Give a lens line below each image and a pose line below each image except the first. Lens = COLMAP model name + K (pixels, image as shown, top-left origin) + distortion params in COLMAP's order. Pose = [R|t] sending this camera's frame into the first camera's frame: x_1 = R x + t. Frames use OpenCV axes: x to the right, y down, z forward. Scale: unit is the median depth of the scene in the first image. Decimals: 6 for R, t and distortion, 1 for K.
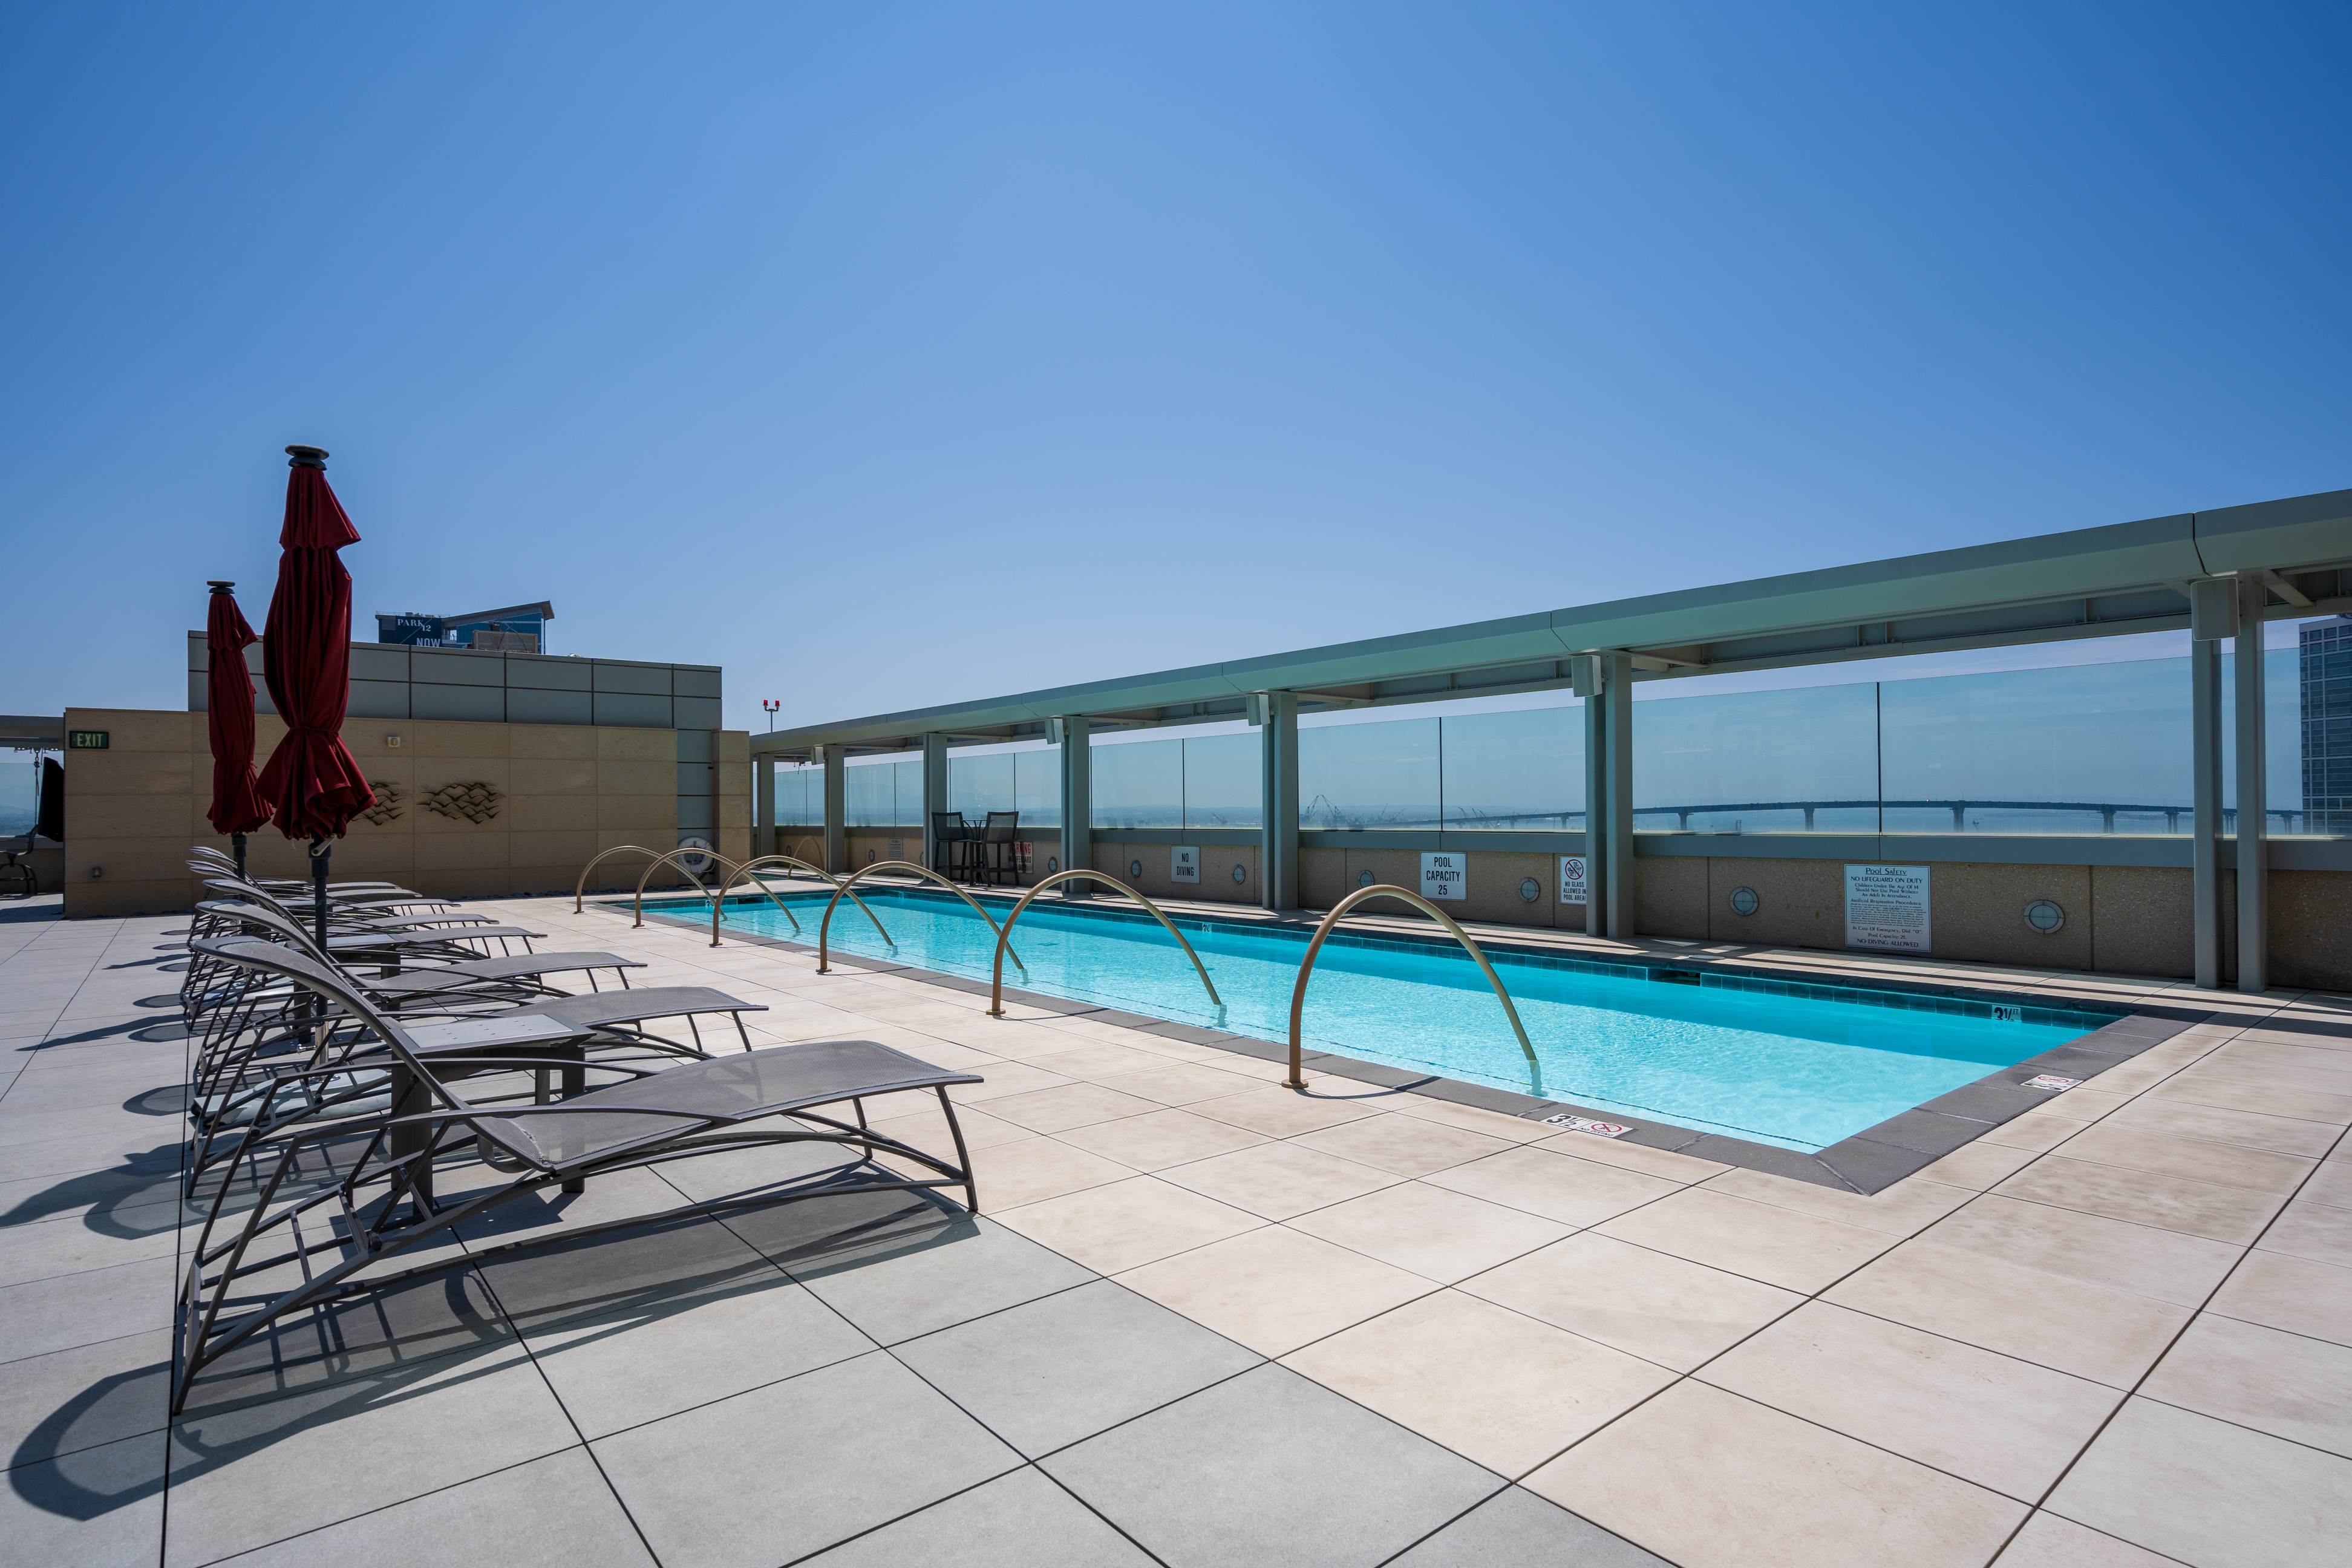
lens RADIAL K [[1210.7, 0, 1155.0], [0, 1210.7, 793.2], [0, 0, 1]] dist [0.004483, -0.001354]
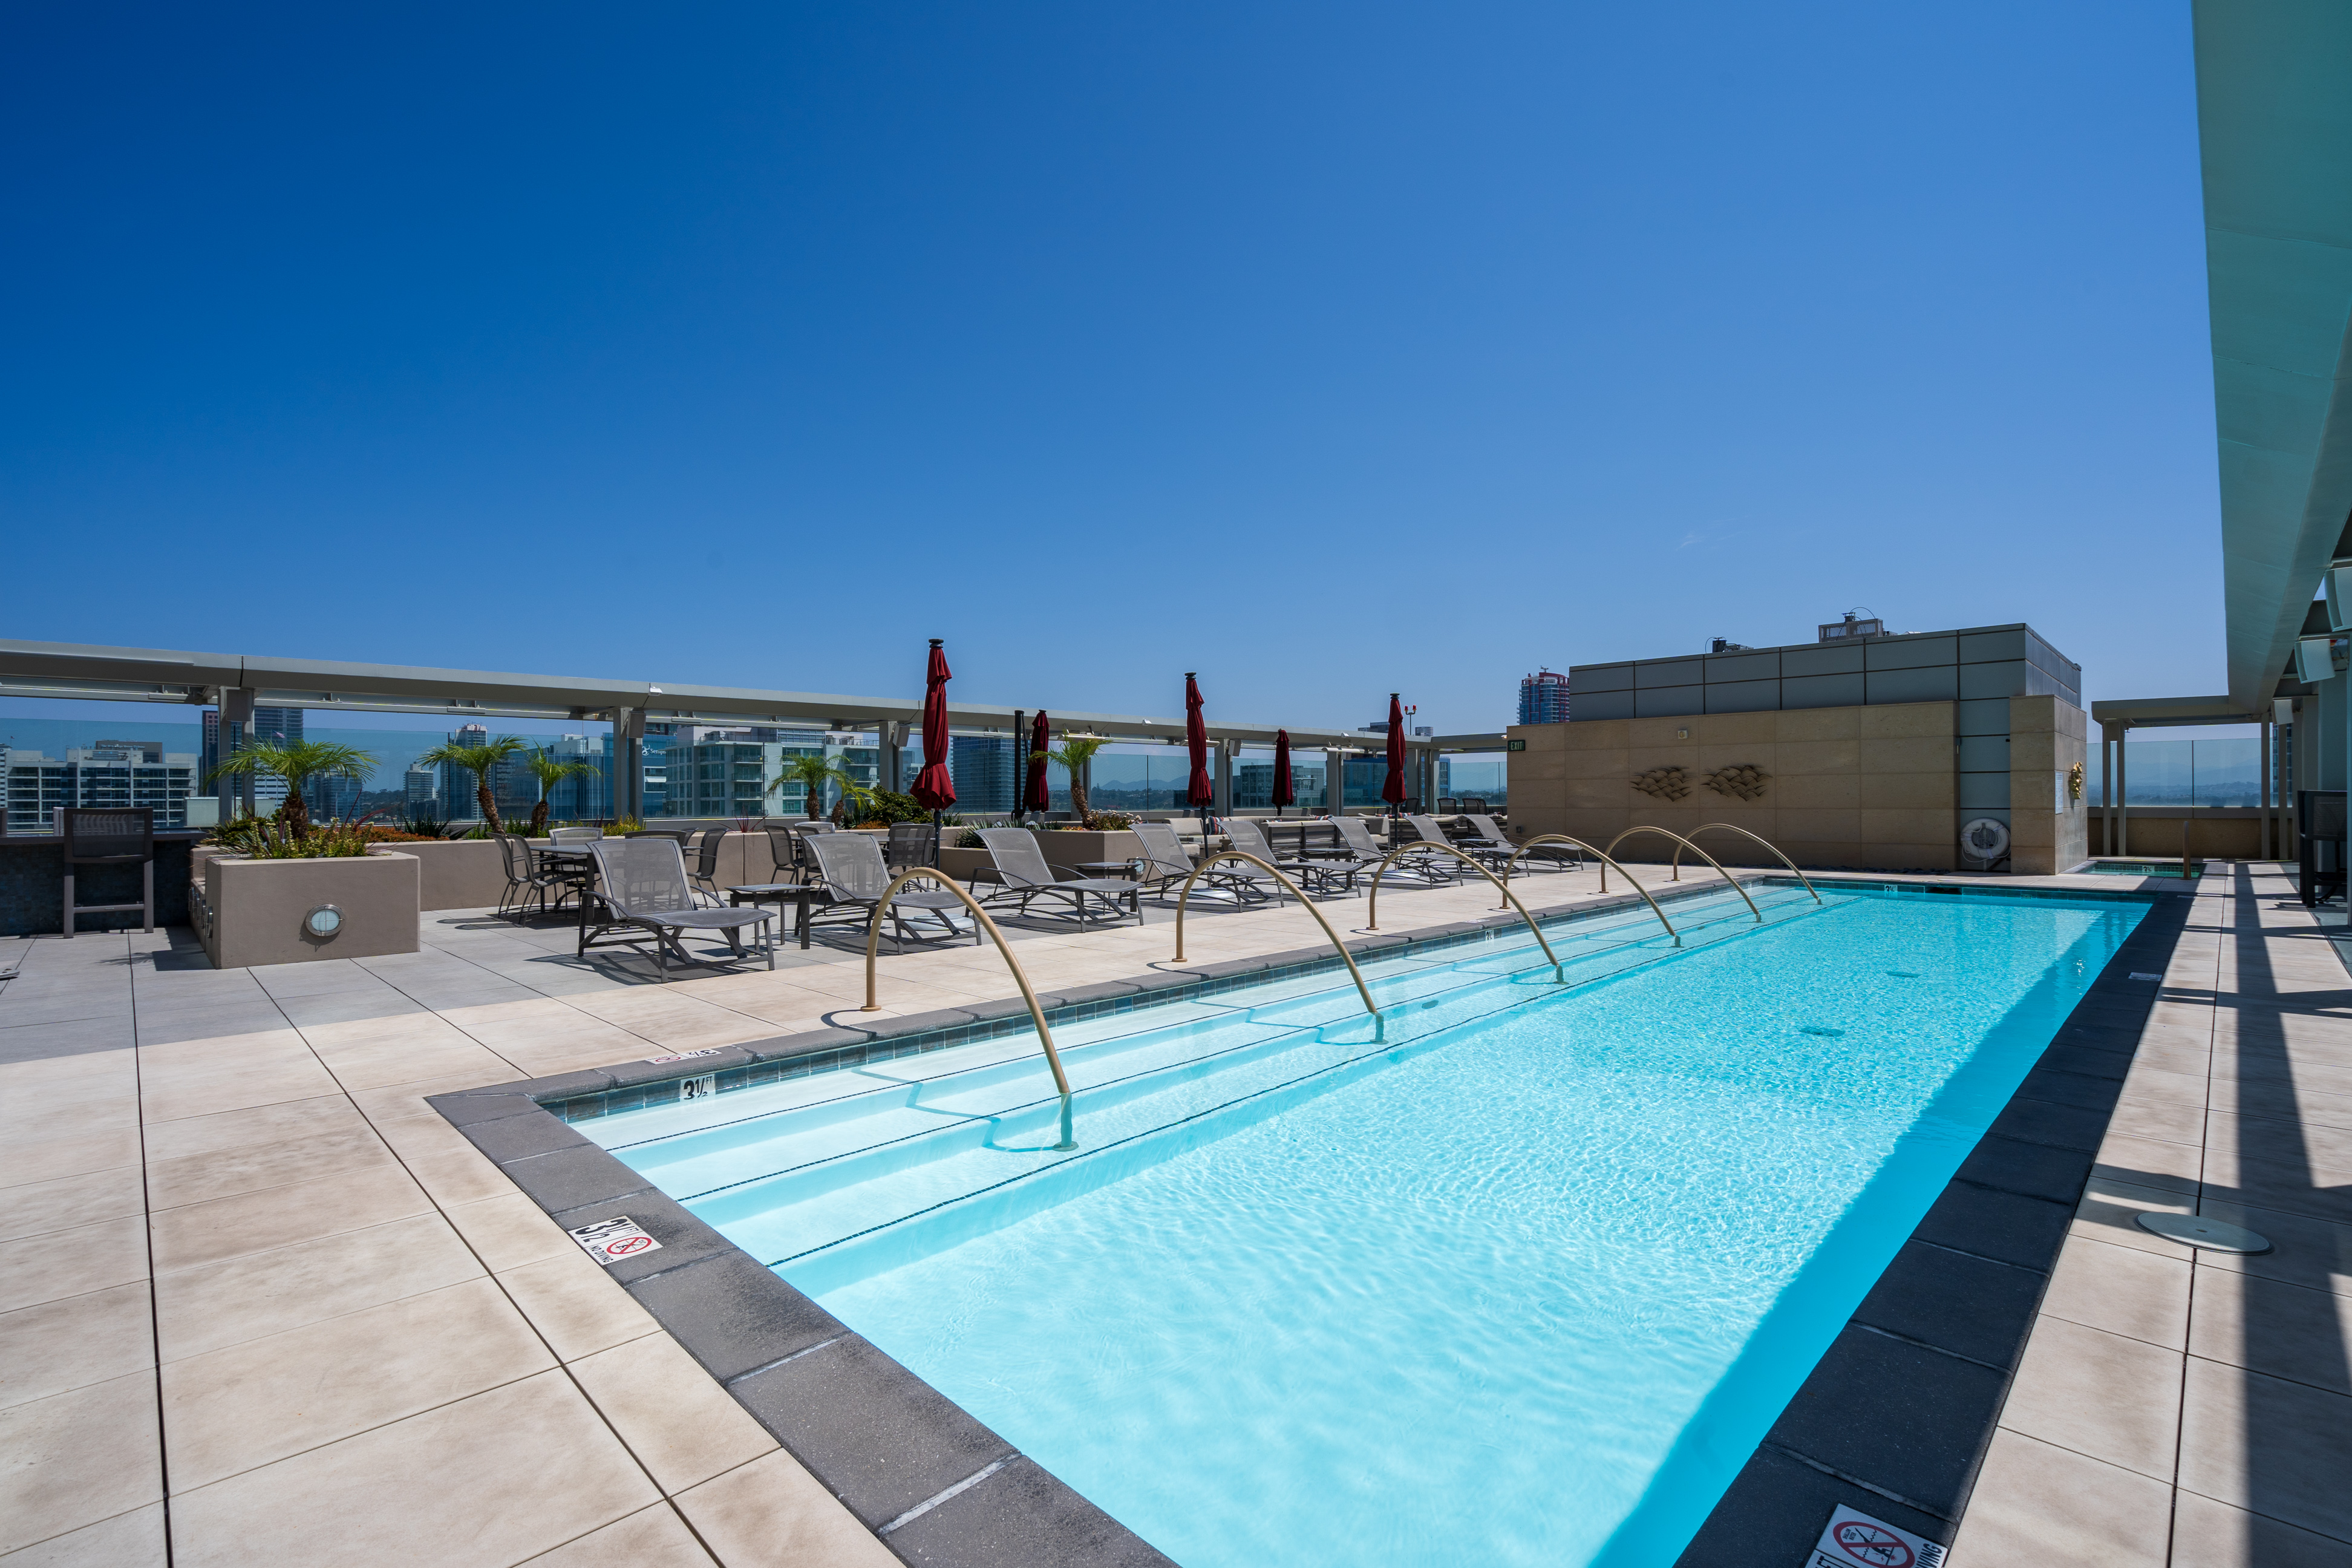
lens RADIAL K [[1054.6, 0, 1172.5], [0, 1054.6, 793.3], [0, 0, 1]] dist [-0.008051, 0.000750]
pose [[0.095489, 0.003949, -0.995423, 1.323912], [0.019725, 0.999788, 0.005858, 0.004396], [0.995235, -0.020194, 0.095391, 1.249989]]
